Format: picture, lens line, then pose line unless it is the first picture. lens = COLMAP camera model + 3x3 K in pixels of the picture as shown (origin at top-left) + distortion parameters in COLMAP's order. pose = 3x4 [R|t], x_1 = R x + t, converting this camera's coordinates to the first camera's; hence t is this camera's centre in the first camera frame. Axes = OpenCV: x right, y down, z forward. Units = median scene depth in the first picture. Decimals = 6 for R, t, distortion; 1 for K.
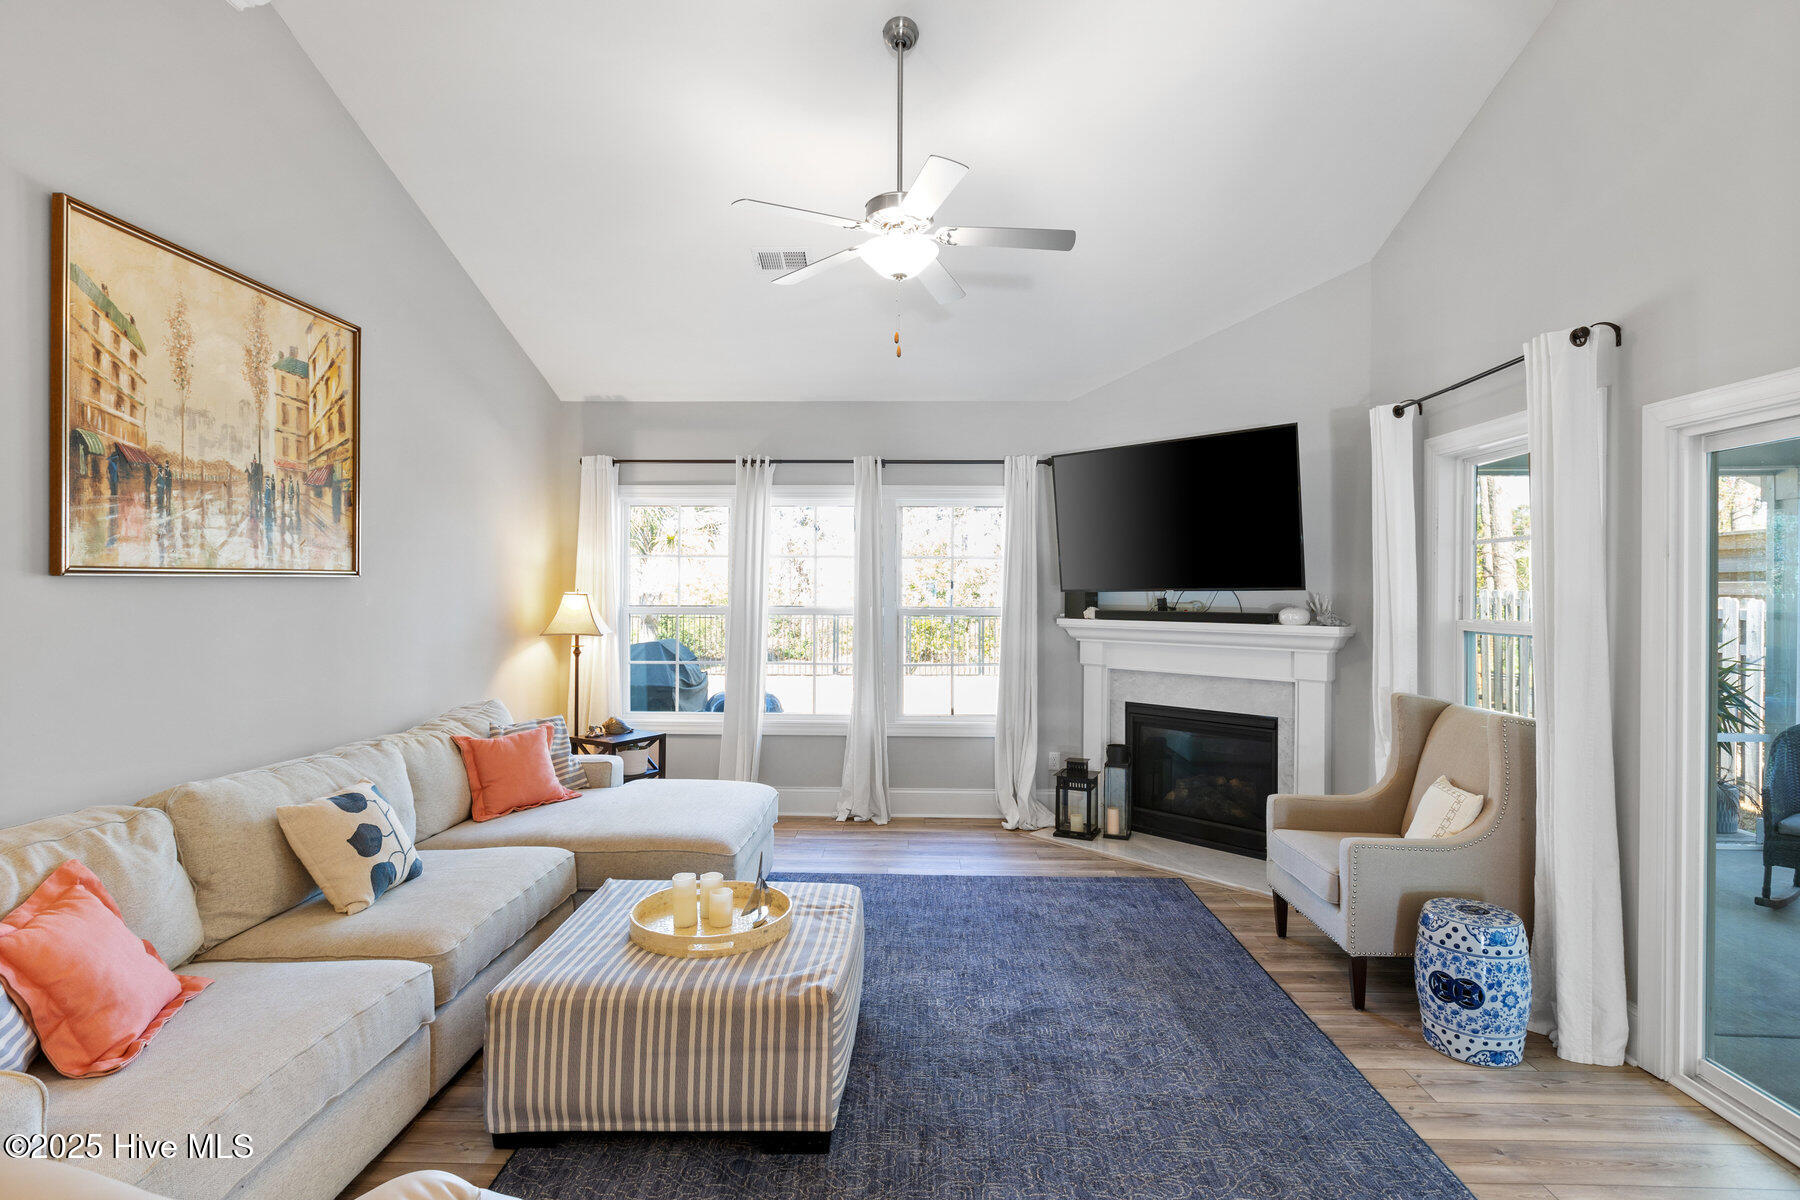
lens RADIAL K [[891.2, 0, 898.1], [0, 891.2, 600.4], [0, 0, 1]] dist [-0.002097, -0.000362]
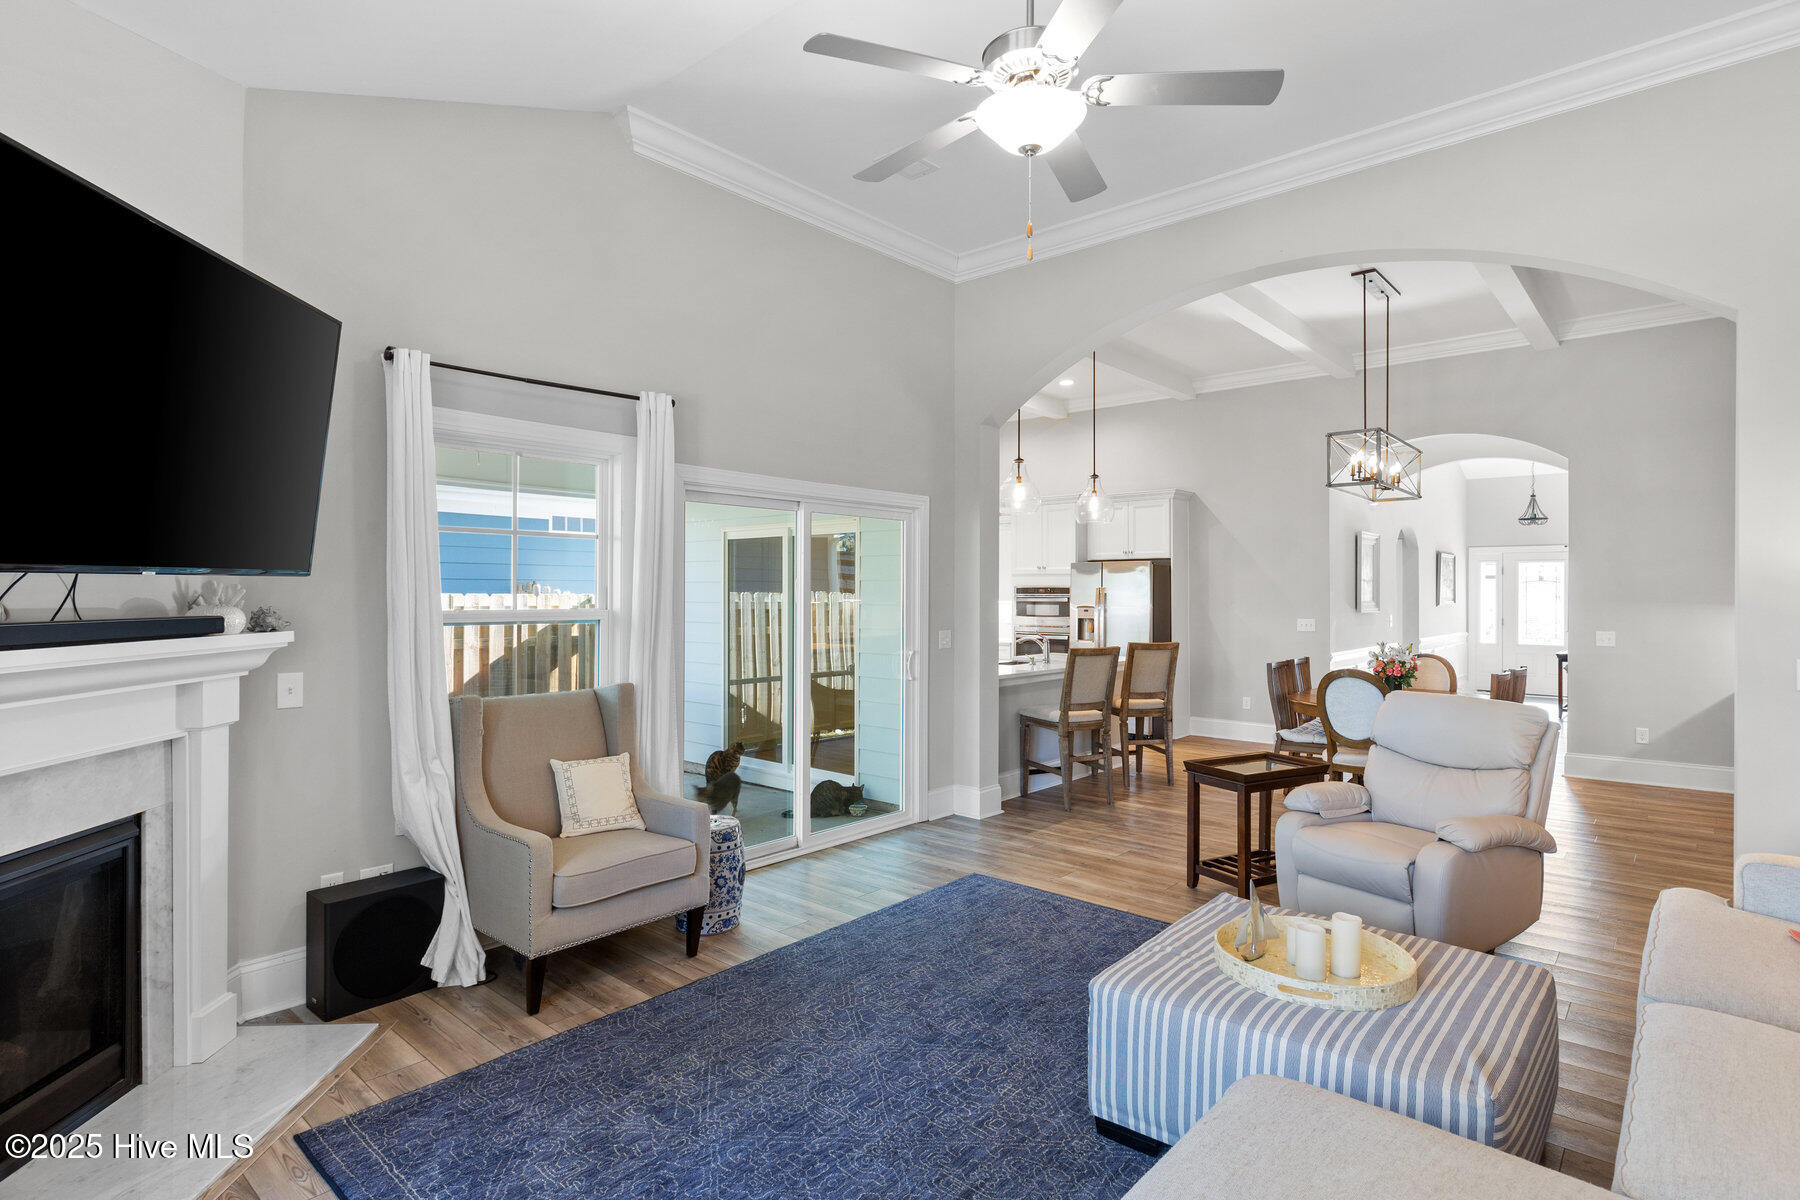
lens RADIAL K [[915.9, 0, 897.8], [0, 915.9, 594.0], [0, 0, 1]] dist [0.001923, 0.000640]
pose [[-0.765423, -0.009611, 0.643455, -0.387001], [-0.001575, 0.999913, 0.013061, -0.010182], [-0.643525, 0.008984, -0.765372, 1.587300]]
